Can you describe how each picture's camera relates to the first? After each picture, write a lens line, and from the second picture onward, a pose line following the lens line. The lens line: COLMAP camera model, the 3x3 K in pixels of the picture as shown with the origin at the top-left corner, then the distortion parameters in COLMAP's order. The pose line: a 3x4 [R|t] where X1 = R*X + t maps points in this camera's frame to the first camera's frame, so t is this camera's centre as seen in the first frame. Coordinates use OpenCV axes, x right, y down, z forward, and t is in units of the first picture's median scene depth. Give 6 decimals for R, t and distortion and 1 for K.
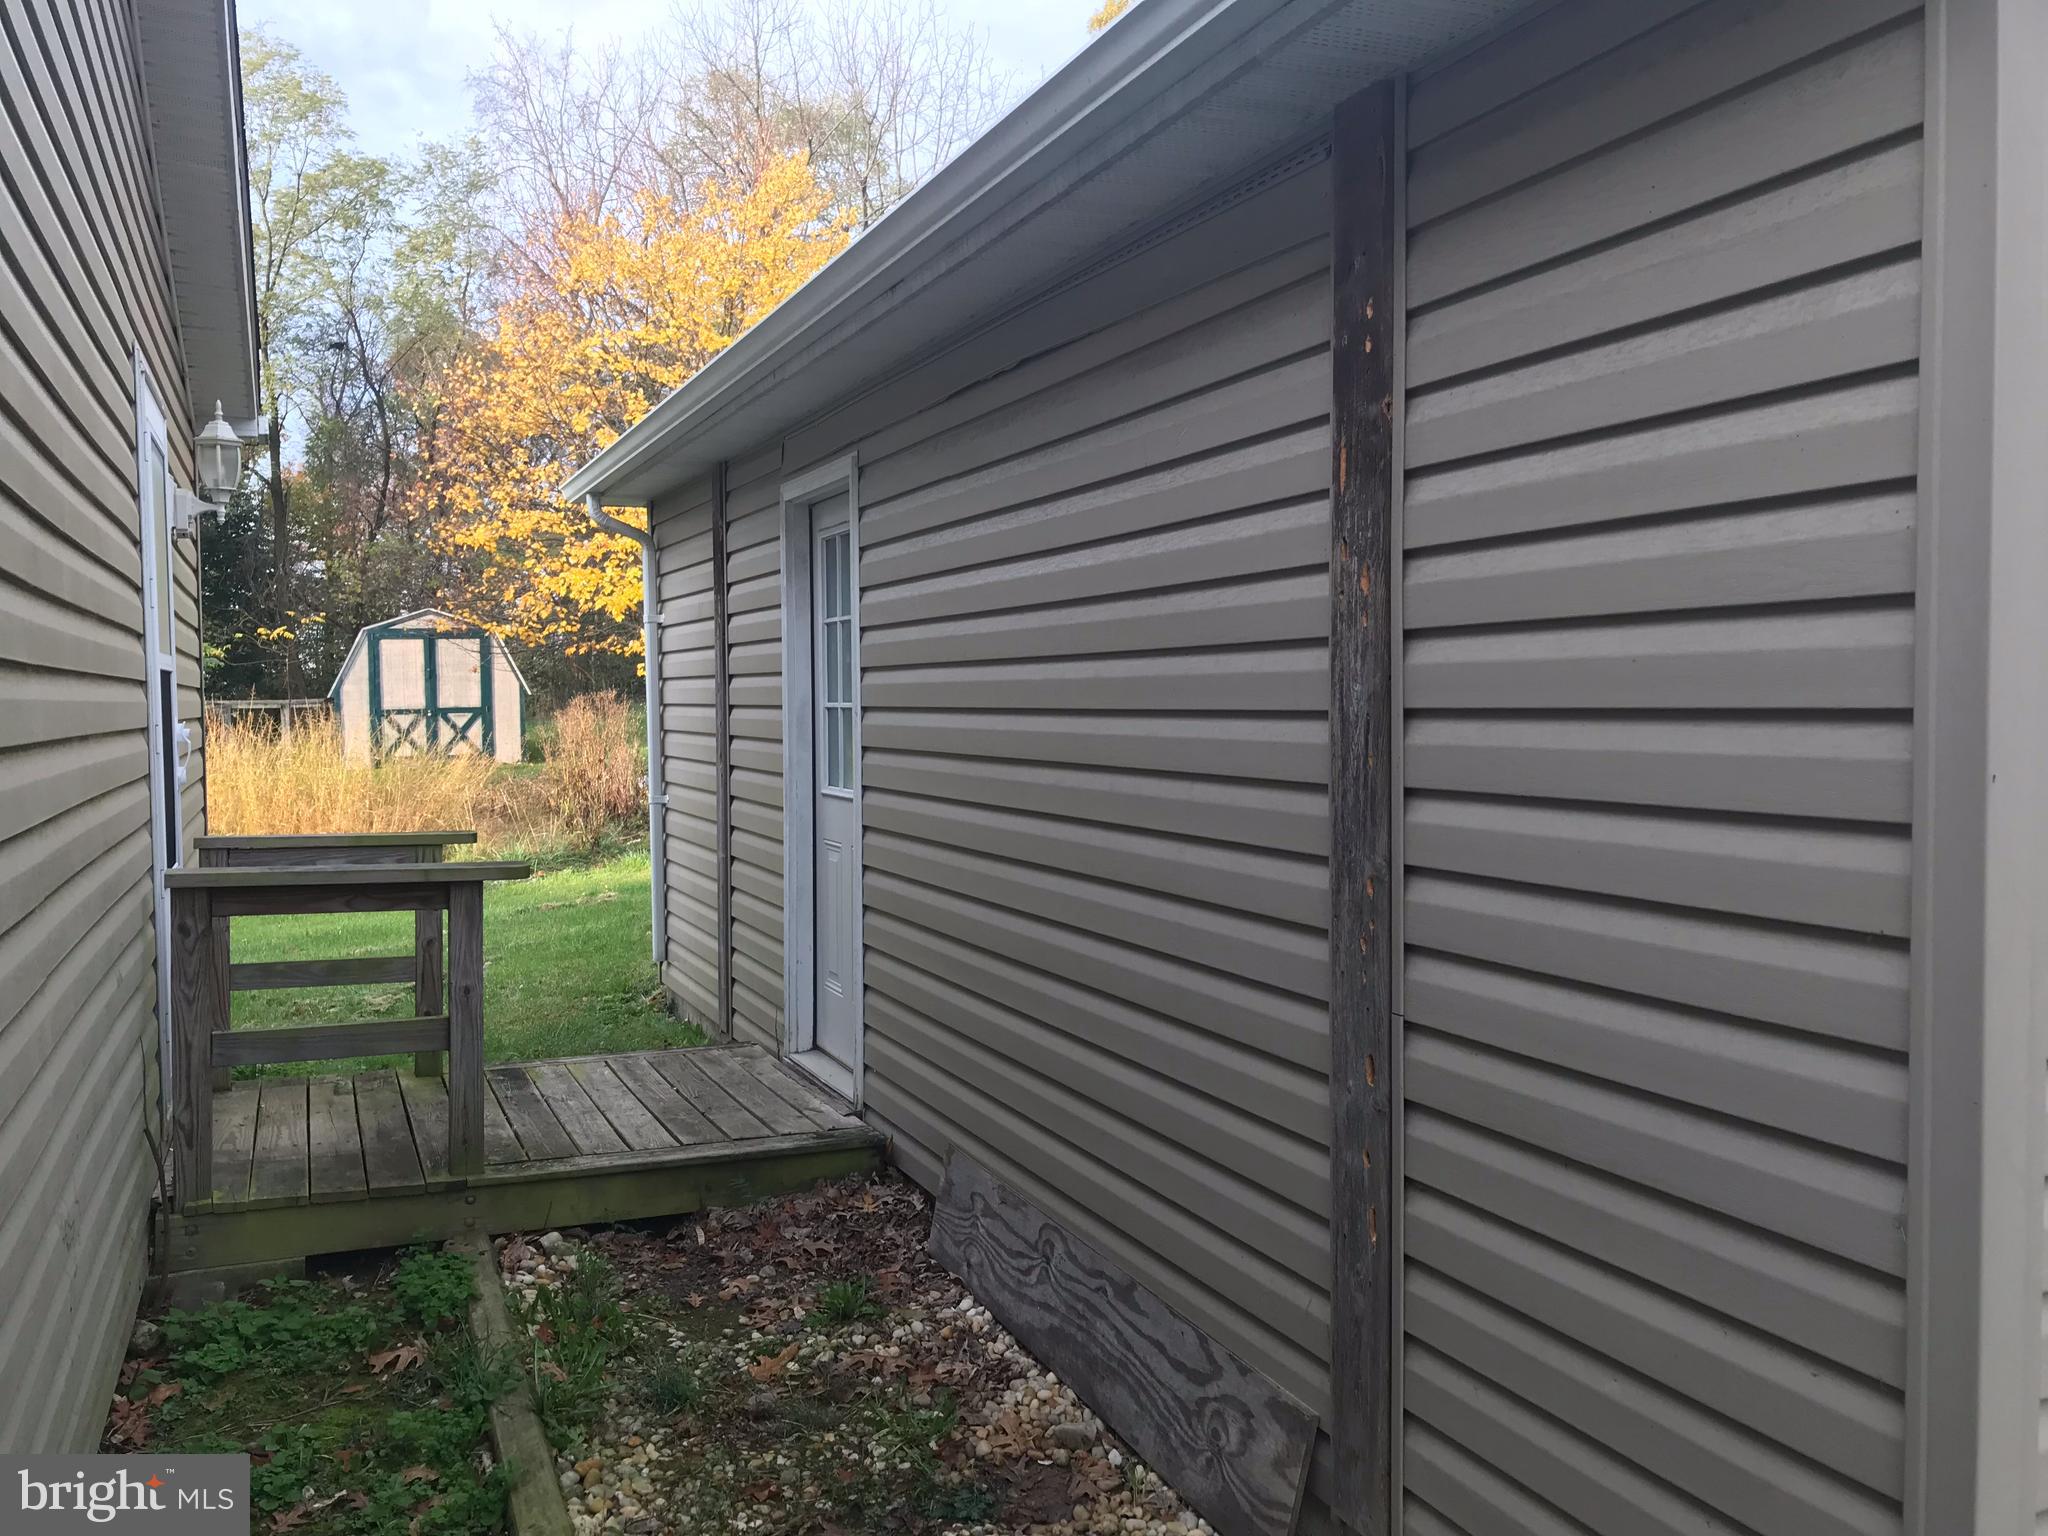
lens RADIAL K [[1713.2, 0, 1024.0], [0, 1713.2, 768.0], [0, 0, 1]] dist [0.048059, 0.000935]
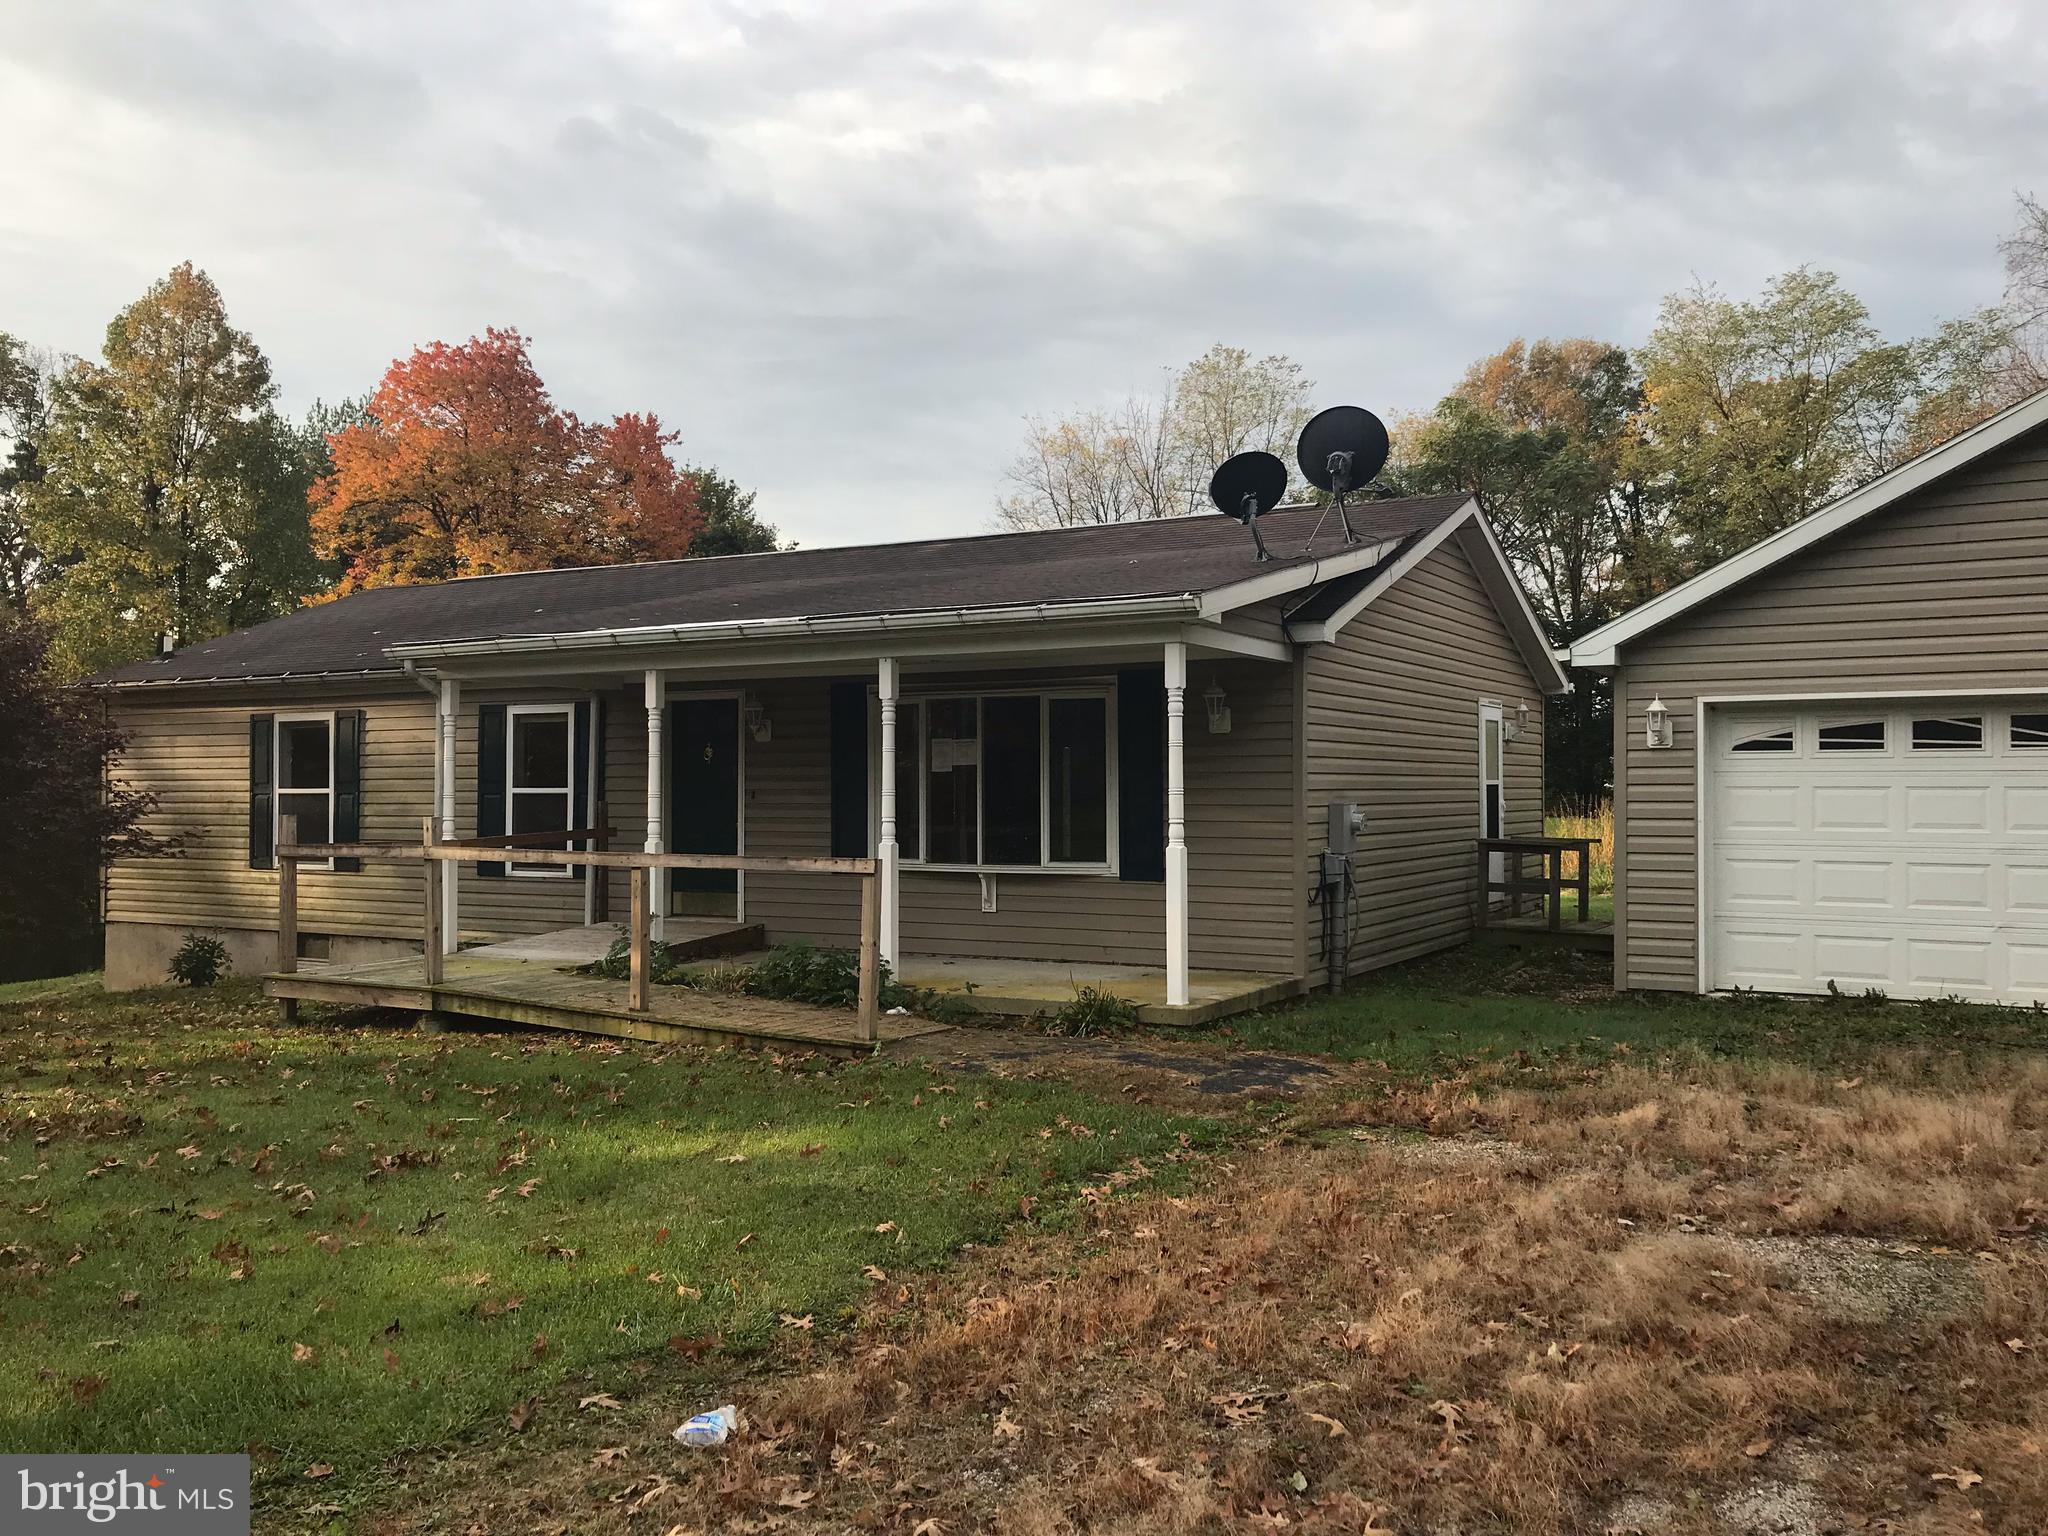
lens RADIAL K [[1713.2, 0, 1024.0], [0, 1713.2, 768.0], [0, 0, 1]] dist [0.048059, 0.000935]
pose [[0.622333, -0.006145, -0.782728, 0.188017], [-0.032061, 0.998930, -0.033334, 0.004922], [0.782096, 0.045840, 0.621470, -0.211981]]
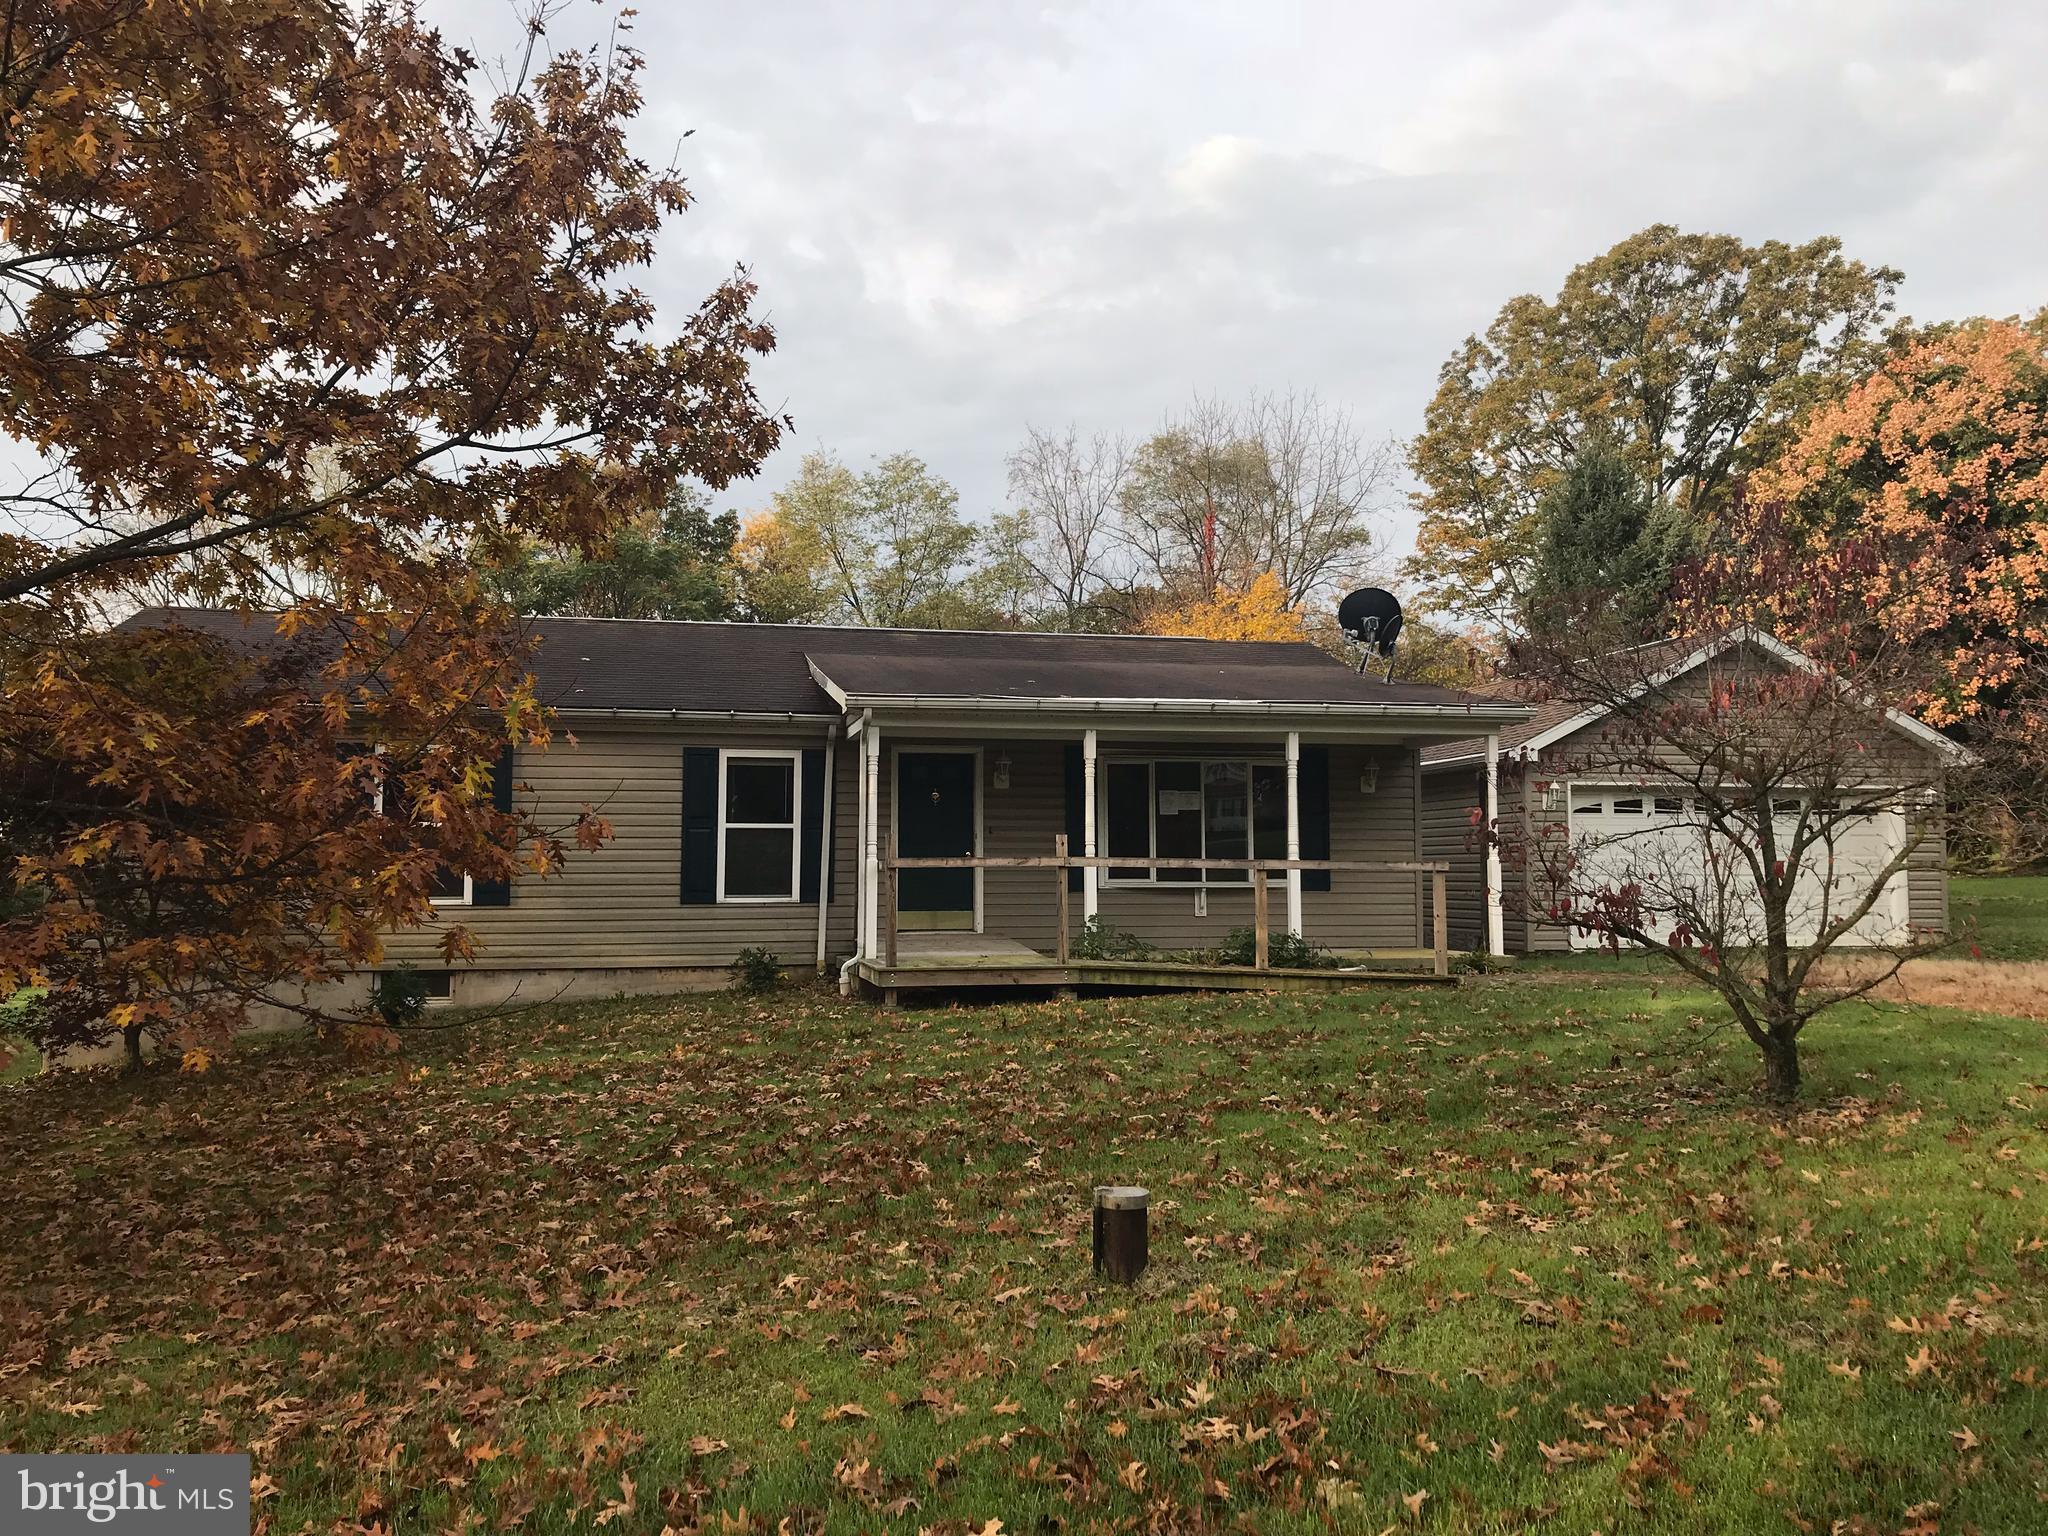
lens RADIAL K [[1713.2, 0, 1024.0], [0, 1713.2, 768.0], [0, 0, 1]] dist [0.048059, 0.000935]
pose [[0.984067, -0.007743, -0.177629, -0.041645], [-0.010959, 0.994510, -0.104065, 0.031030], [0.177460, 0.104354, 0.978580, -0.476594]]
